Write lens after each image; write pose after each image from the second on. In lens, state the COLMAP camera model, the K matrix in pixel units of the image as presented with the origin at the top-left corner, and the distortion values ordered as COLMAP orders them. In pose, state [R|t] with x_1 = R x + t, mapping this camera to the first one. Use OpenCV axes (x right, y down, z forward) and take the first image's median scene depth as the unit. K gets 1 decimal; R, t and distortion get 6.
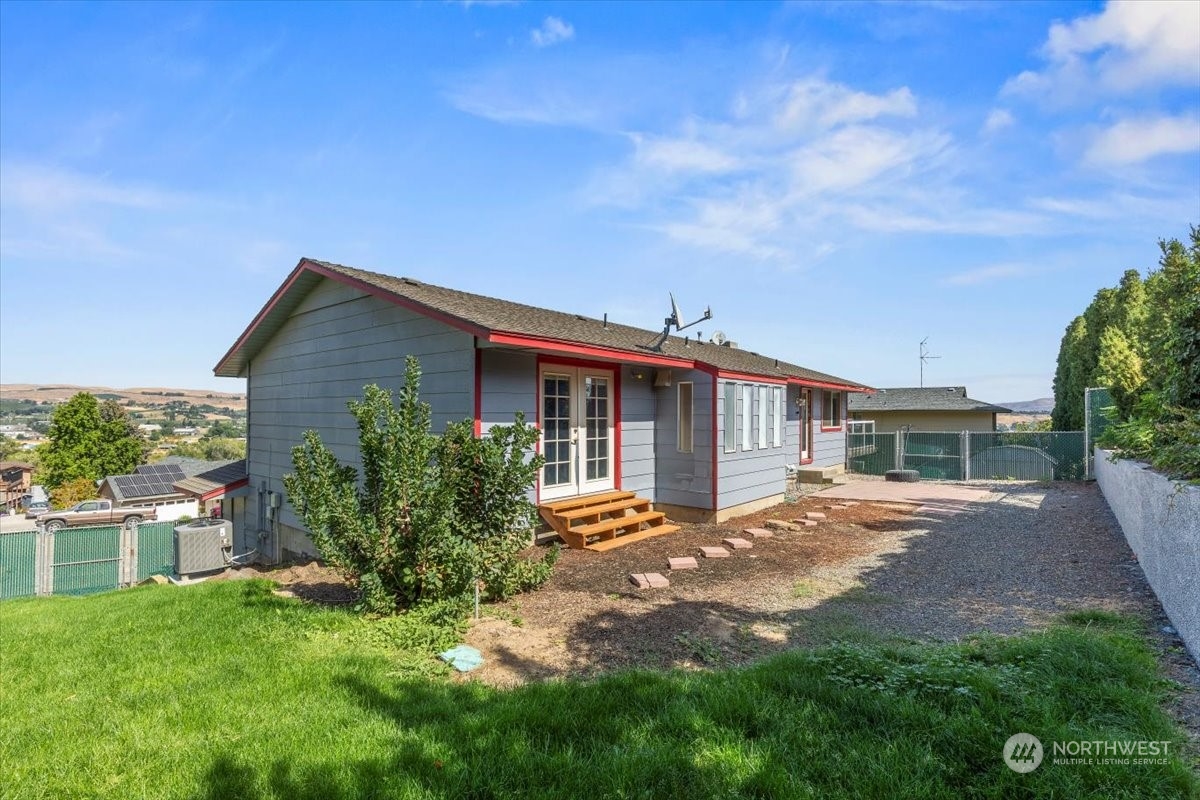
lens RADIAL K [[543.3, 0, 601.1], [0, 543.3, 412.1], [0, 0, 1]] dist [0.006259, 0.000058]
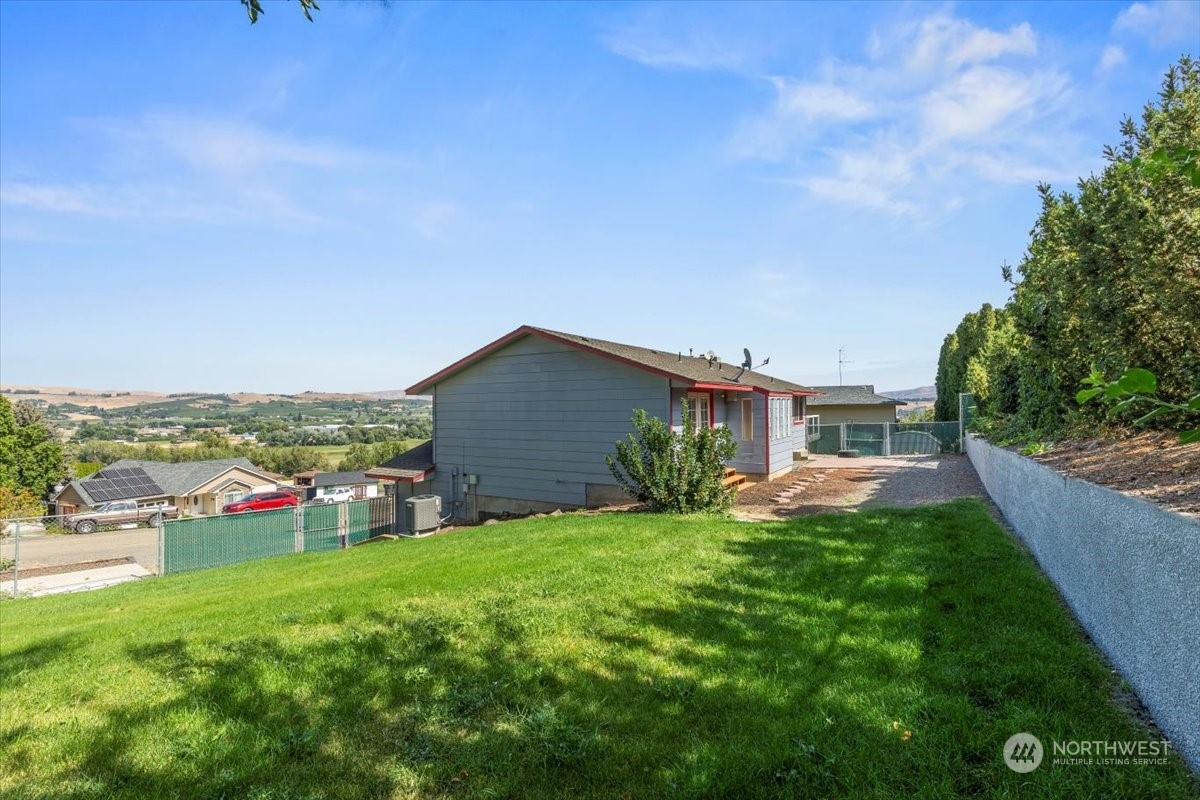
lens RADIAL K [[544.7, 0, 596.7], [0, 544.7, 402.0], [0, 0, 1]] dist [0.006703, 0.000862]
pose [[0.989821, -0.014001, 0.141626, -0.419986], [0.014621, 0.999888, -0.003337, -0.035524], [-0.141563, 0.005374, 0.989915, -0.464338]]
